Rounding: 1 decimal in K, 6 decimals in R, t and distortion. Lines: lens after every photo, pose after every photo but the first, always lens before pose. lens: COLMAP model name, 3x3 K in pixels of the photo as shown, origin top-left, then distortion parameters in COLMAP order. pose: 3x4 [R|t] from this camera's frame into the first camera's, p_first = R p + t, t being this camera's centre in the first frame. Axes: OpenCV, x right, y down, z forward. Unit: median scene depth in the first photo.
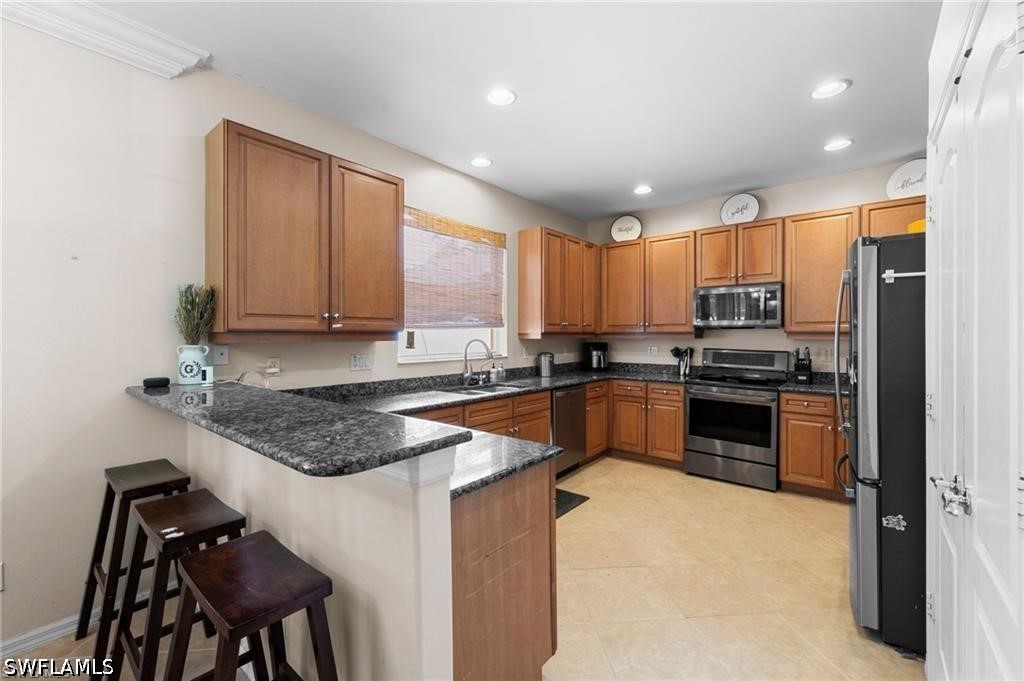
lens RADIAL K [[420.7, 0, 508.1], [0, 420.7, 334.8], [0, 0, 1]] dist [0.002996, -0.000160]
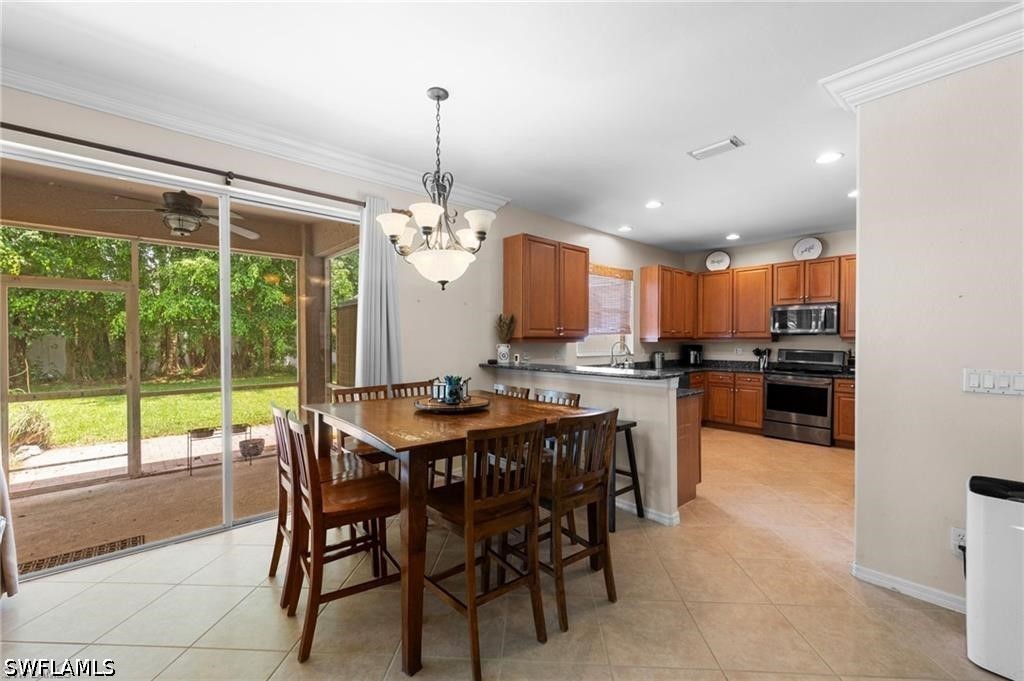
lens RADIAL K [[420.7, 0, 507.5], [0, 420.7, 343.7], [0, 0, 1]] dist [0.002996, -0.000160]
pose [[0.989194, 0.002567, -0.146588, -0.221007], [-0.001048, 0.999945, 0.010441, 0.000706], [0.146606, -0.010174, 0.989143, -0.515923]]
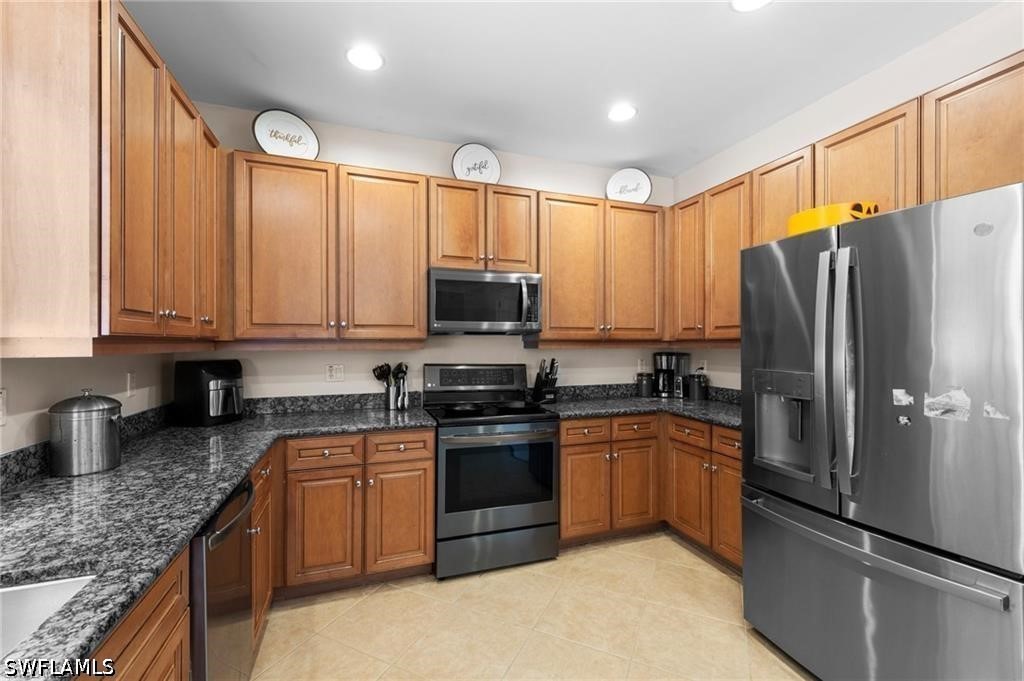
lens RADIAL K [[420.7, 0, 510.8], [0, 420.7, 343.0], [0, 0, 1]] dist [0.002996, -0.000160]
pose [[0.501949, 0.000636, 0.864897, -0.030766], [0.002390, 0.999995, -0.002123, 0.001110], [-0.864894, 0.003133, 0.501945, 0.589840]]
